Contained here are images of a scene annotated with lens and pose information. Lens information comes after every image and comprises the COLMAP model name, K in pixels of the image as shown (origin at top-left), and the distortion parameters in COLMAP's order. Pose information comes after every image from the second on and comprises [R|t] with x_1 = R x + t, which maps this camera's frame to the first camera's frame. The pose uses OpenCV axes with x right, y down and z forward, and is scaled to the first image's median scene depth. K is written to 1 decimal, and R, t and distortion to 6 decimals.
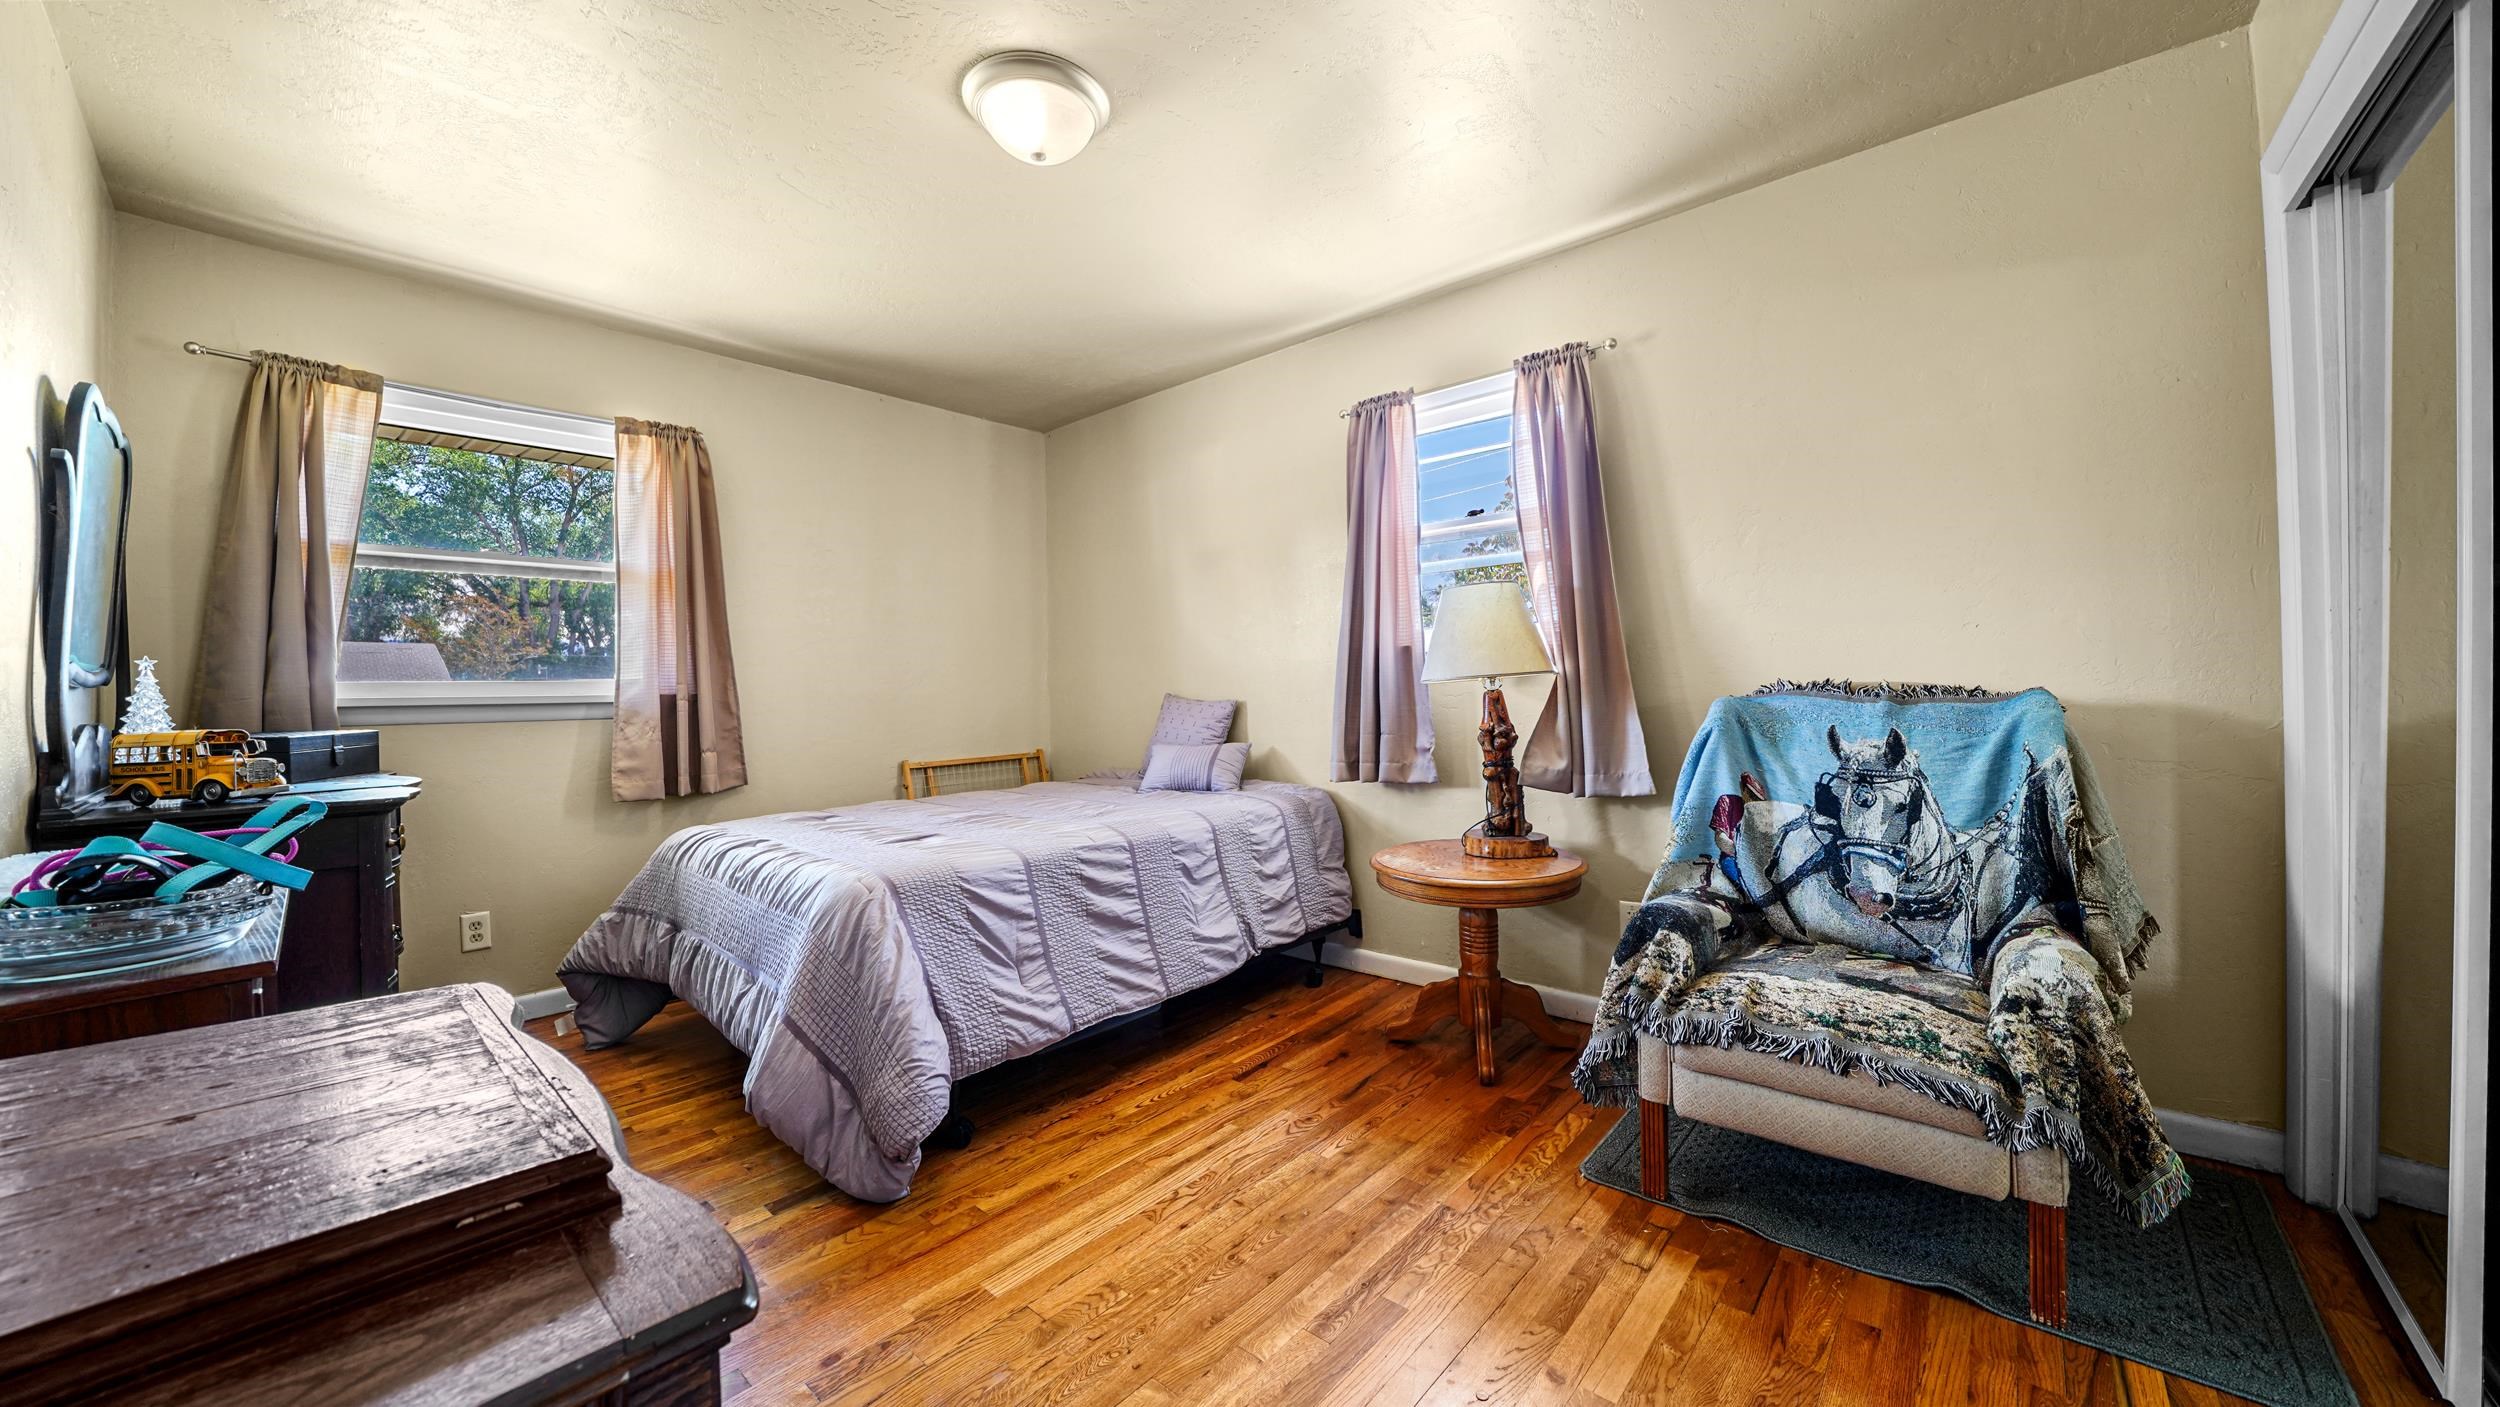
lens RADIAL K [[954.7, 0, 1255.8], [0, 954.7, 685.1], [0, 0, 1]] dist [-0.000372, -0.000015]
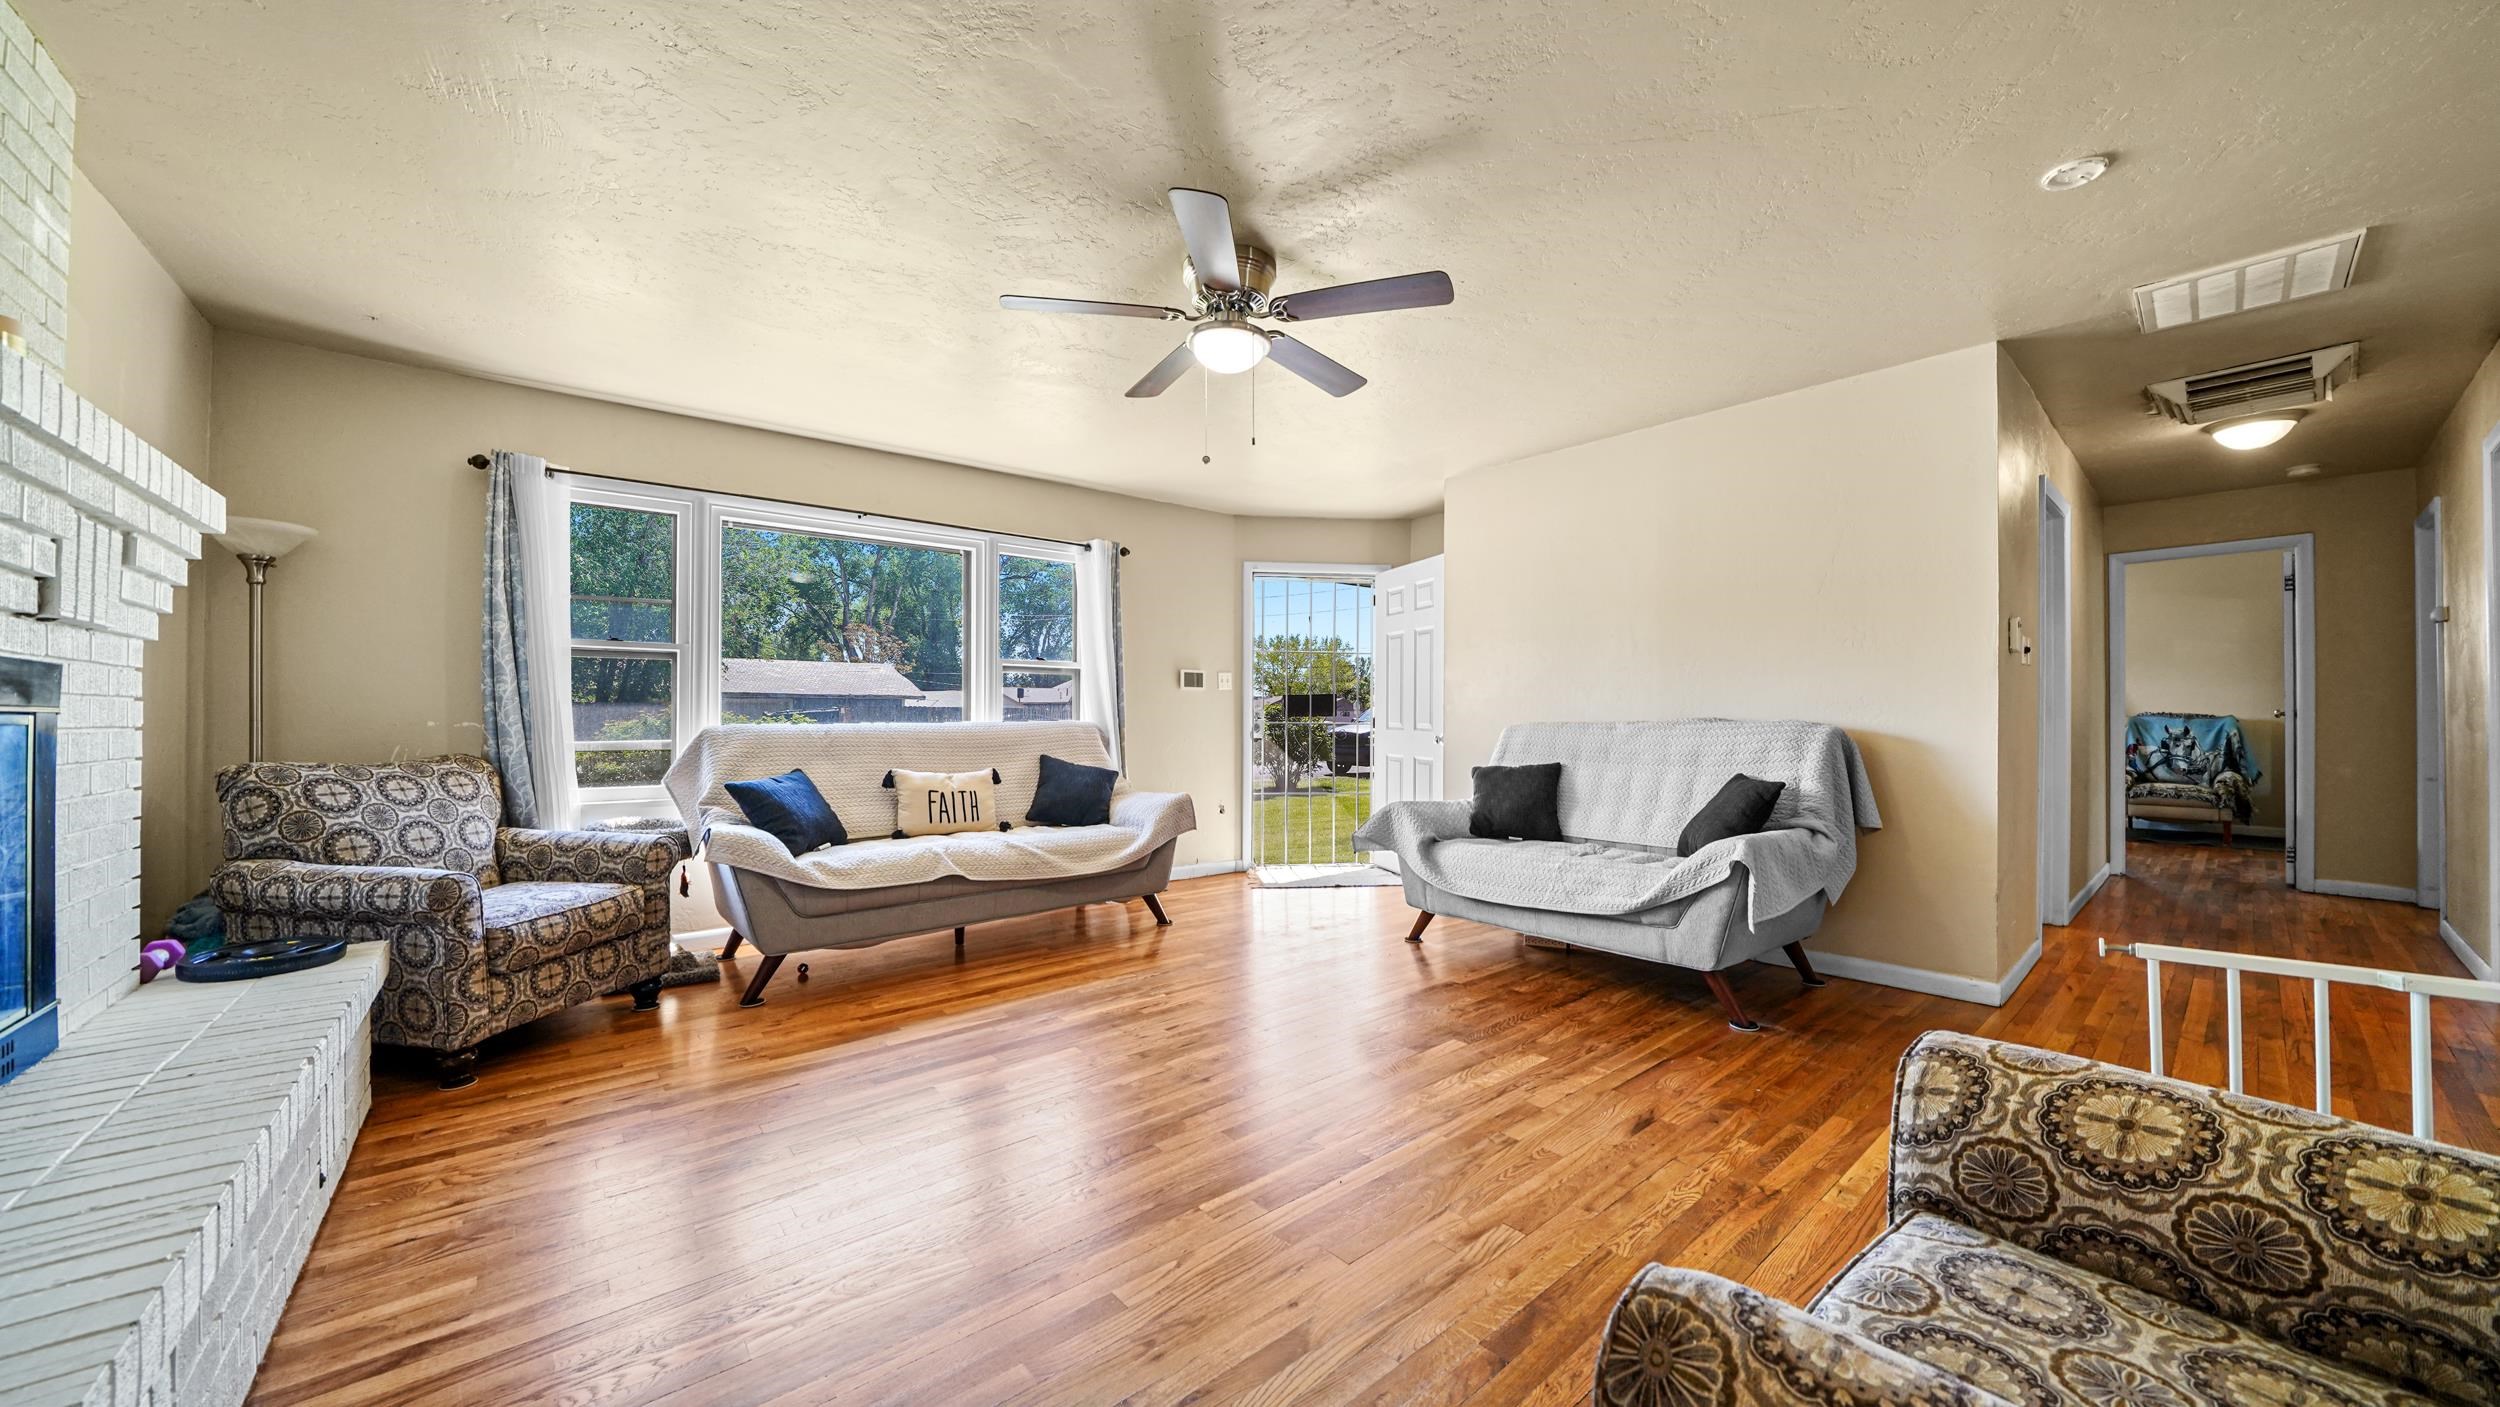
lens RADIAL K [[871.1, 0, 1248.1], [0, 871.1, 714.9], [0, 0, 1]] dist [-0.020574, 0.000019]
pose [[0.979911, 0.008379, -0.199259, -2.306646], [-0.008065, 0.999965, 0.002385, 0.025726], [0.199272, -0.000730, 0.979944, -3.040700]]
